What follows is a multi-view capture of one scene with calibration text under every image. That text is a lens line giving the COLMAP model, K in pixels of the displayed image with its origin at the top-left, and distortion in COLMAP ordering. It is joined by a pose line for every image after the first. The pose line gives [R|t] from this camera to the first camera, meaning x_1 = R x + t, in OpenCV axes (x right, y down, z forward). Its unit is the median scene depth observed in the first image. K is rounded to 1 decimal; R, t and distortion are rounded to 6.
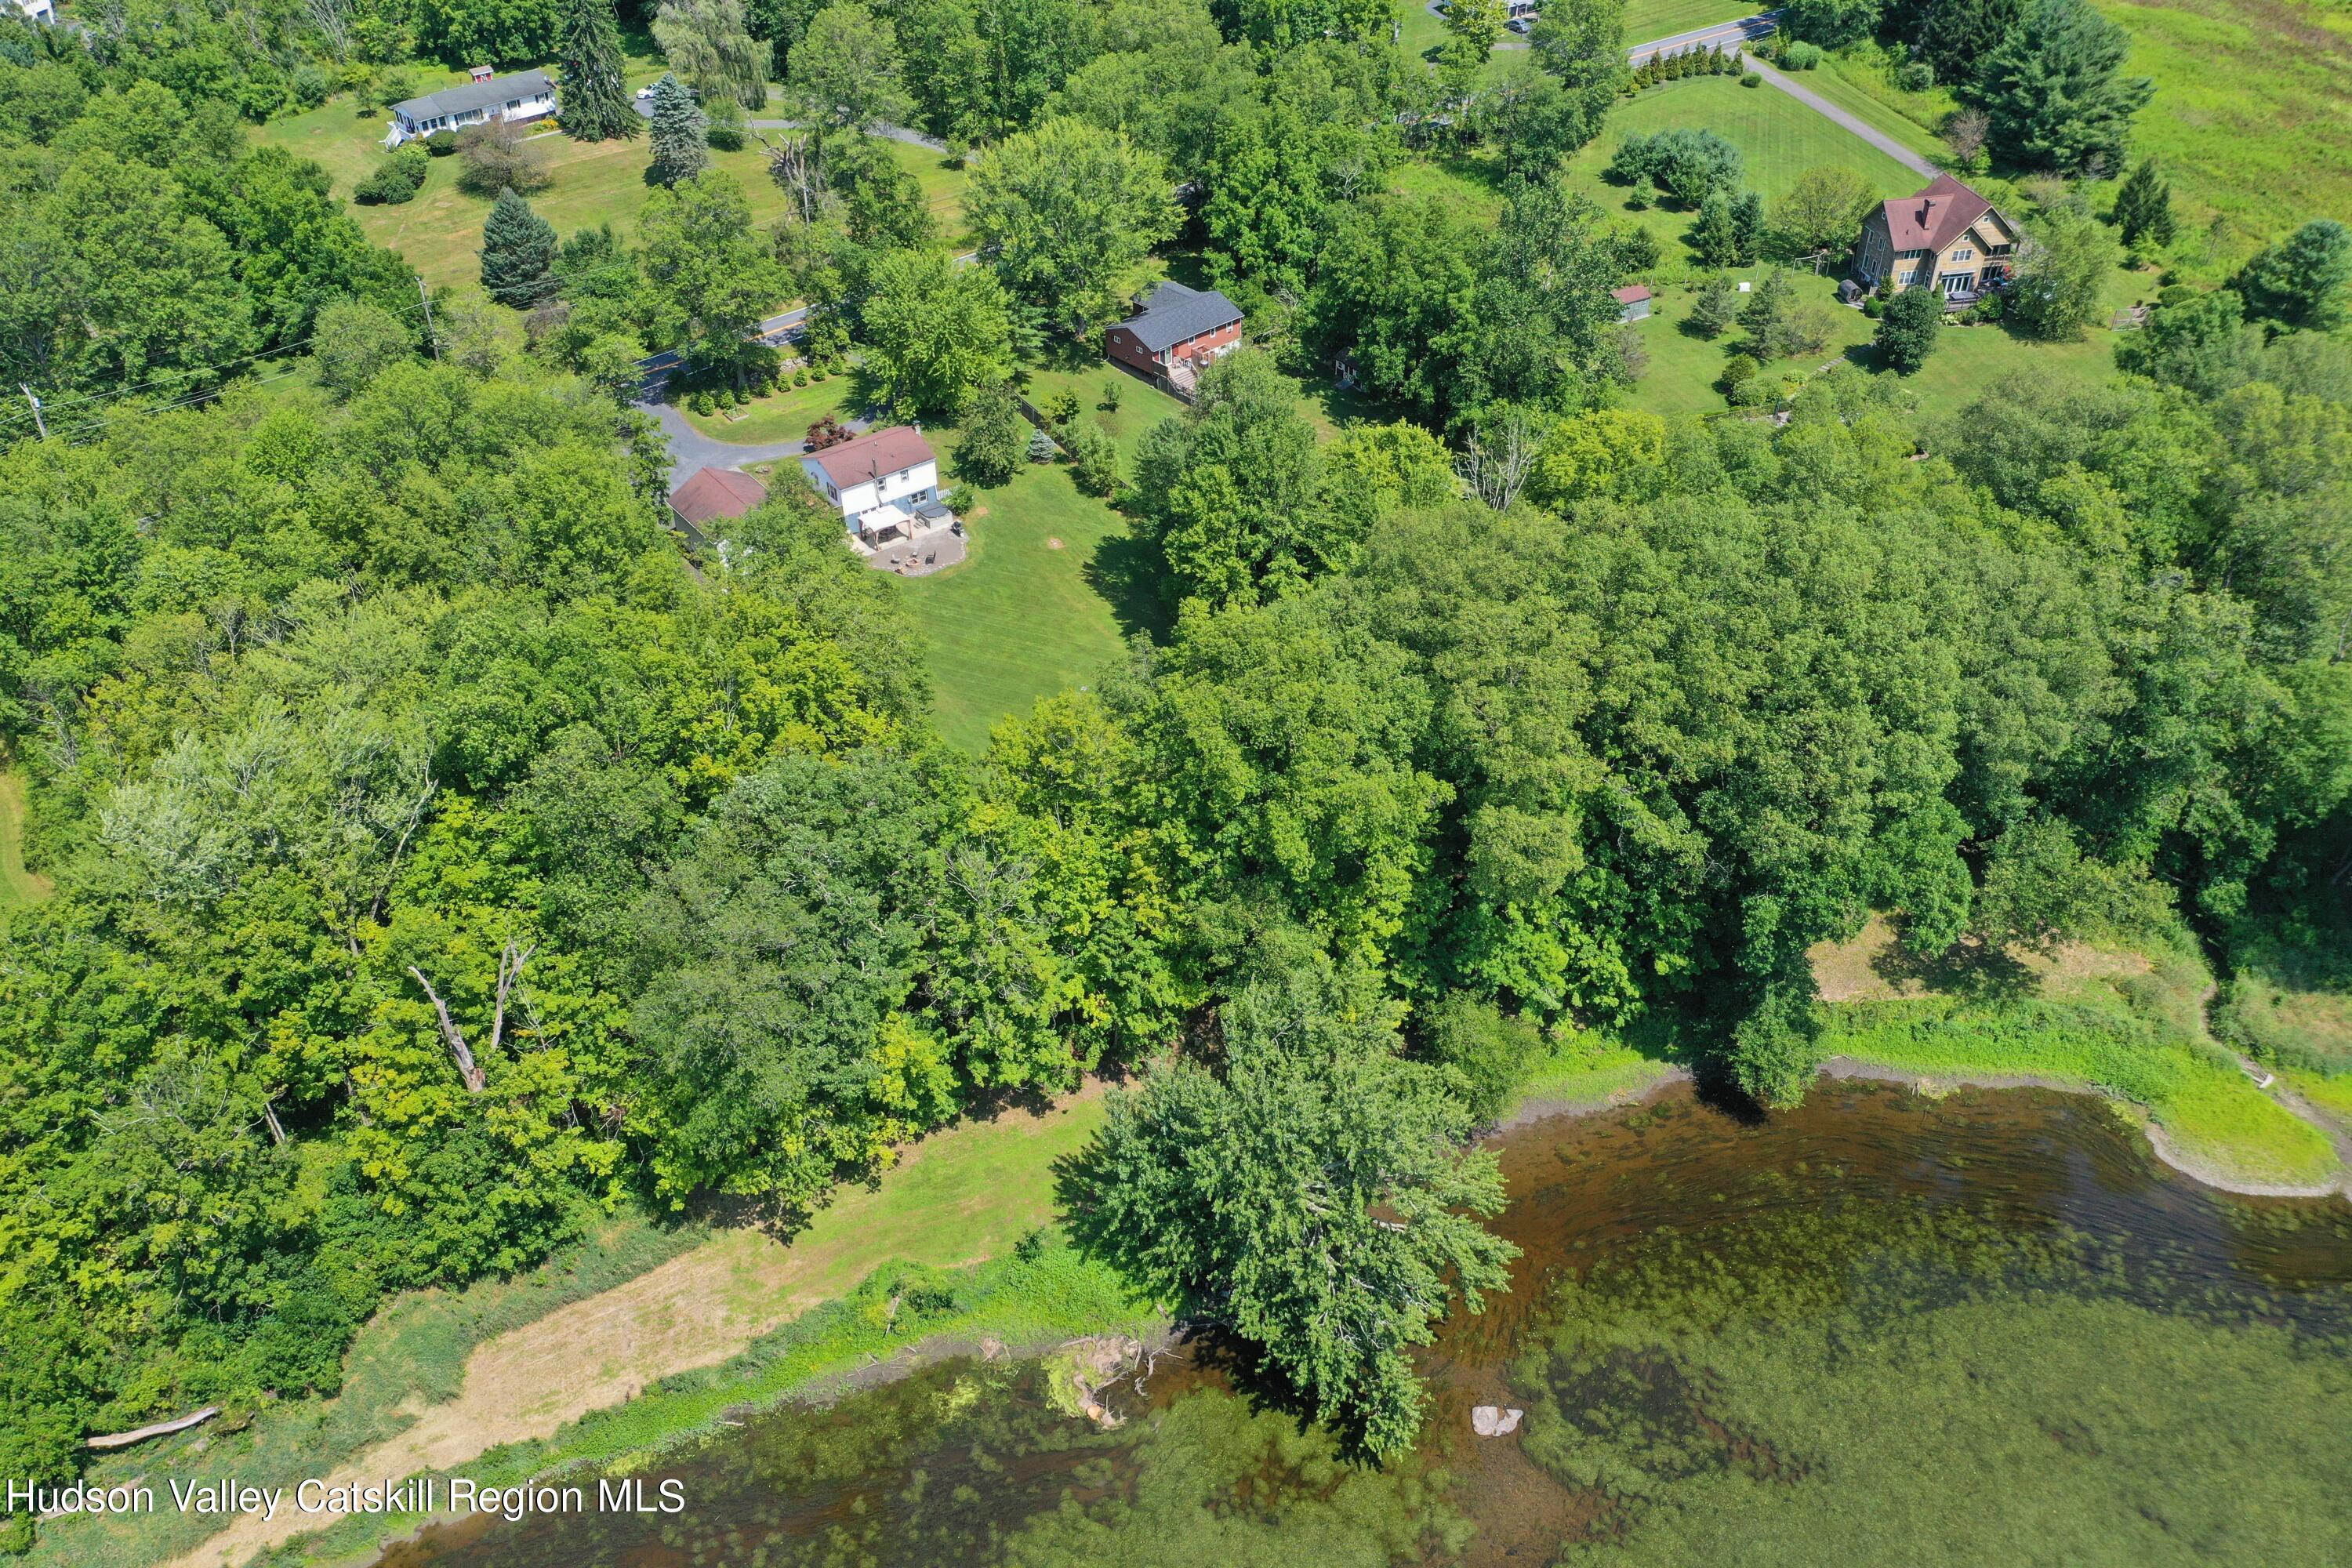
lens RADIAL K [[1884.4, 0, 1176.0], [0, 1884.4, 784.0], [0, 0, 1]] dist [0.004394, -0.002084]
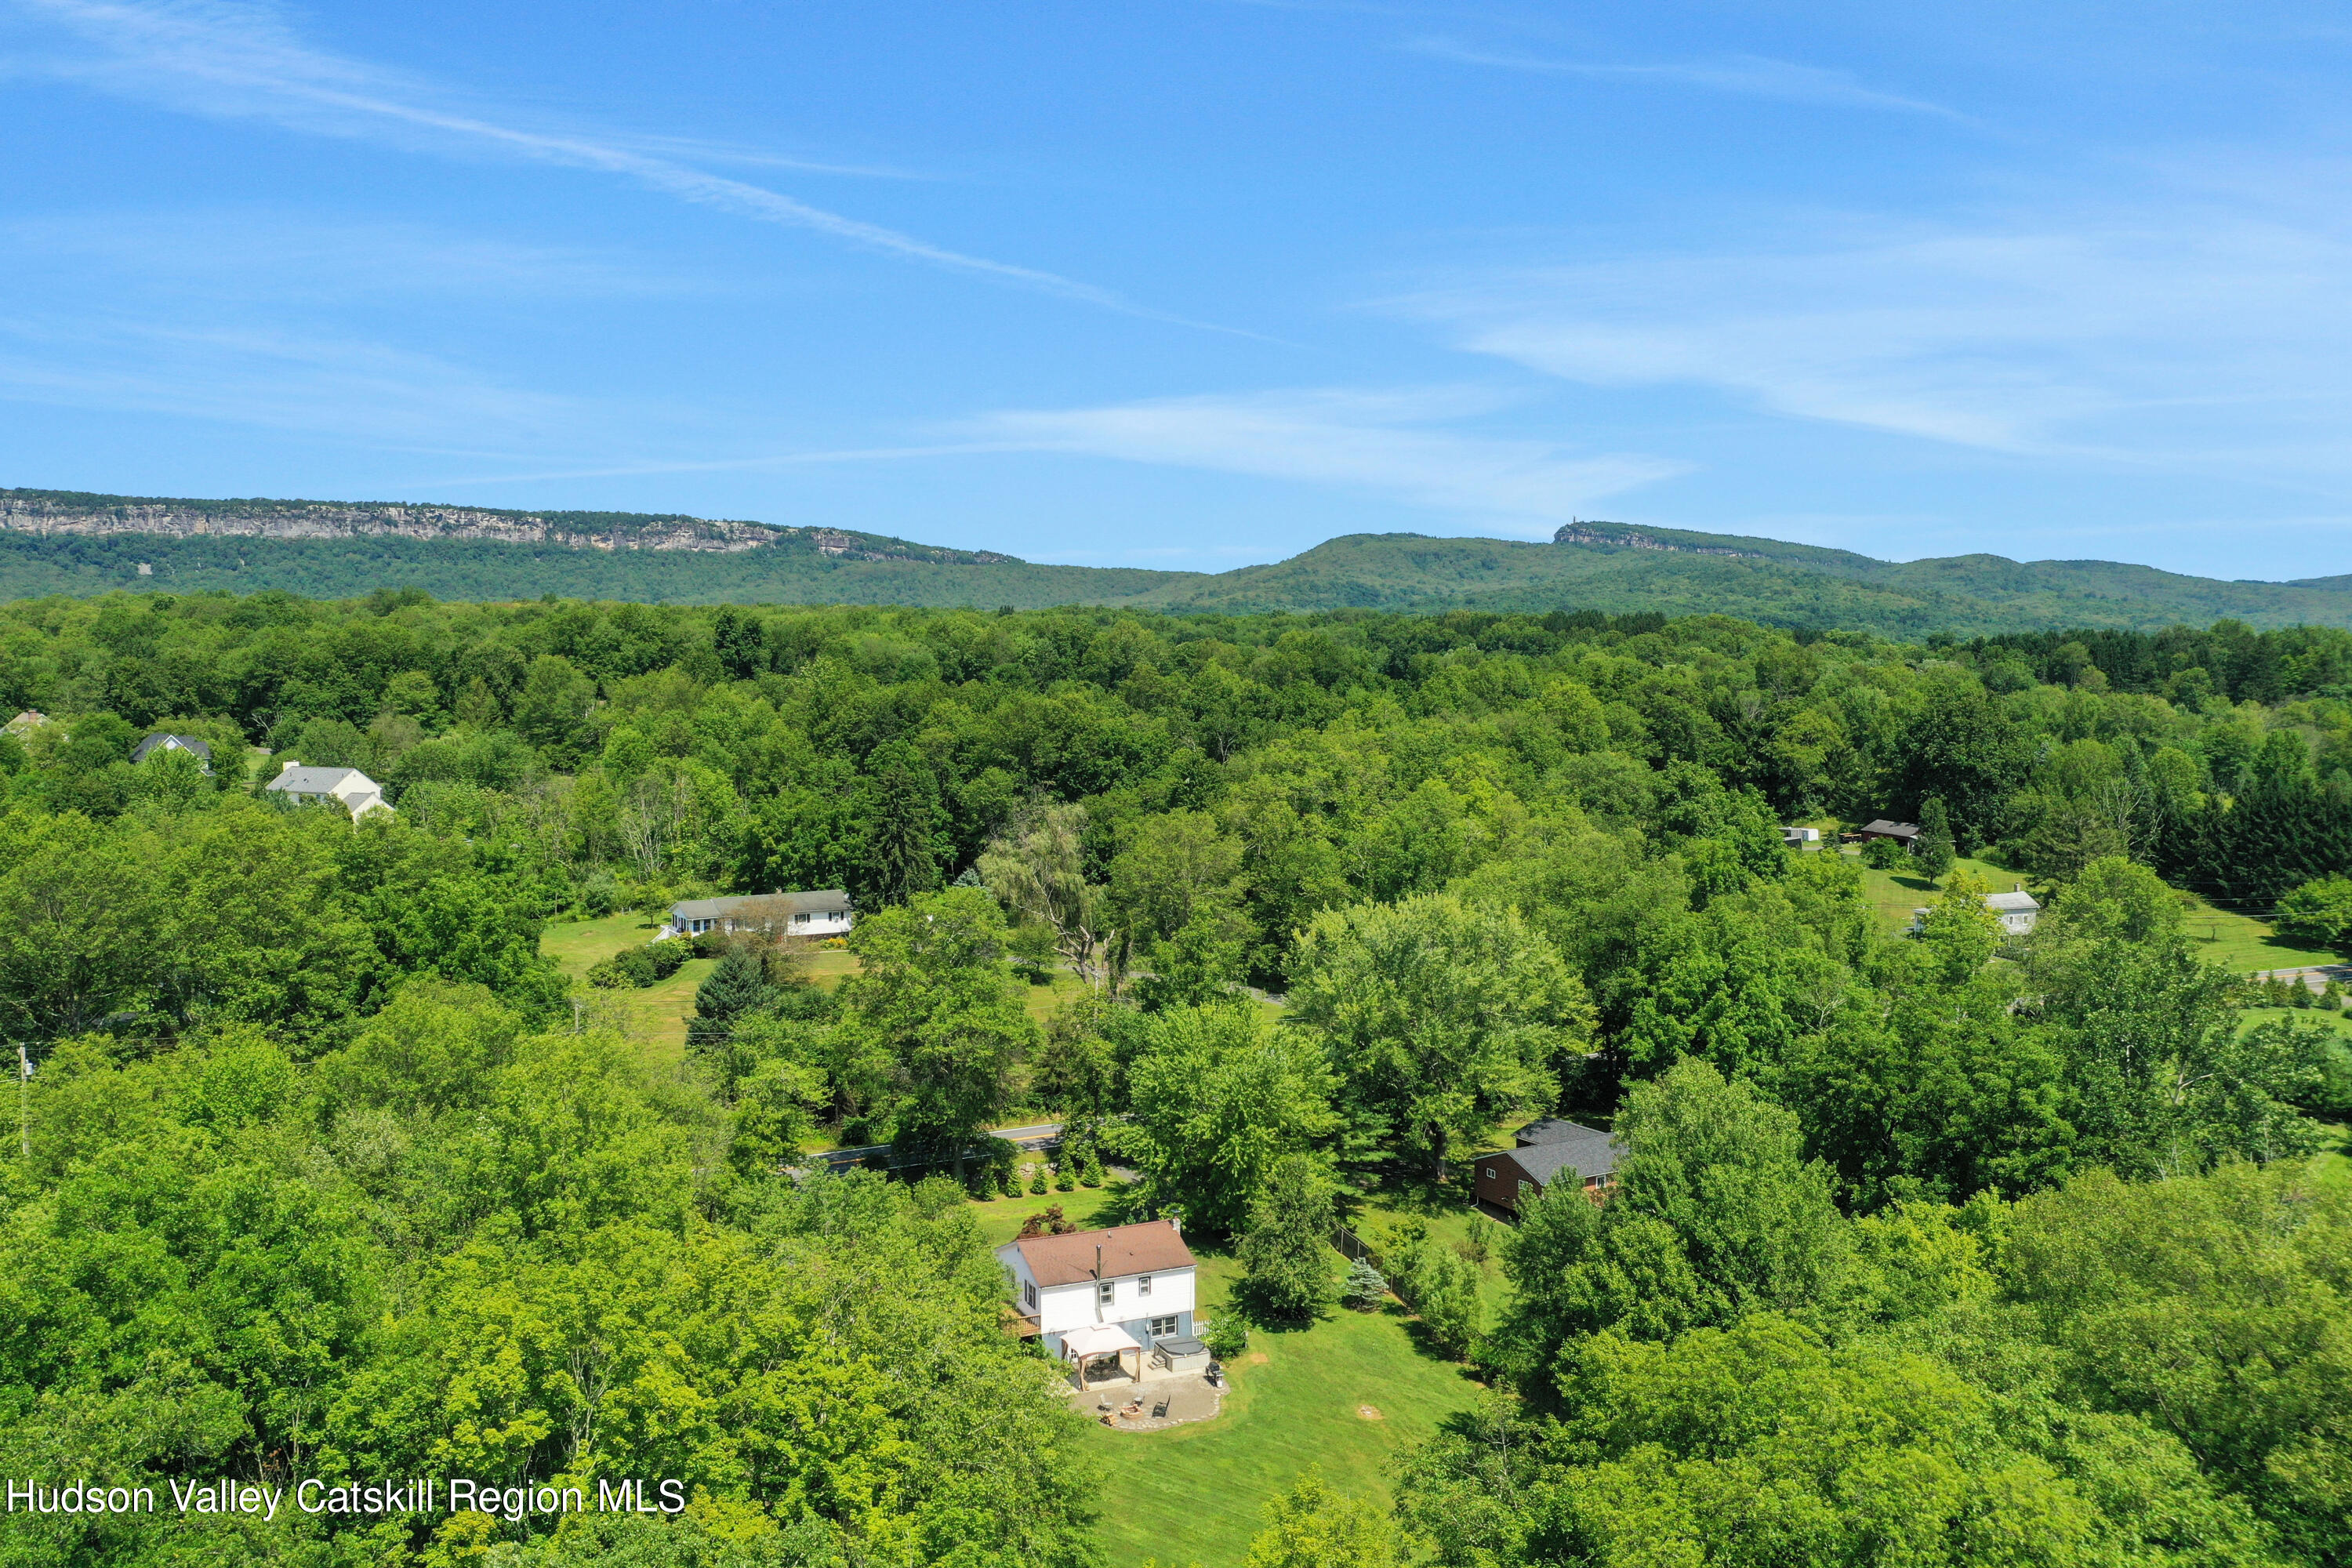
lens RADIAL K [[1884.4, 0, 1176.0], [0, 1884.4, 784.0], [0, 0, 1]] dist [0.004394, -0.002084]
pose [[0.976301, 0.029313, -0.214424, -0.000494], [-0.143235, 0.830255, -0.538665, 0.038282], [0.162236, 0.556612, 0.814778, 0.367600]]
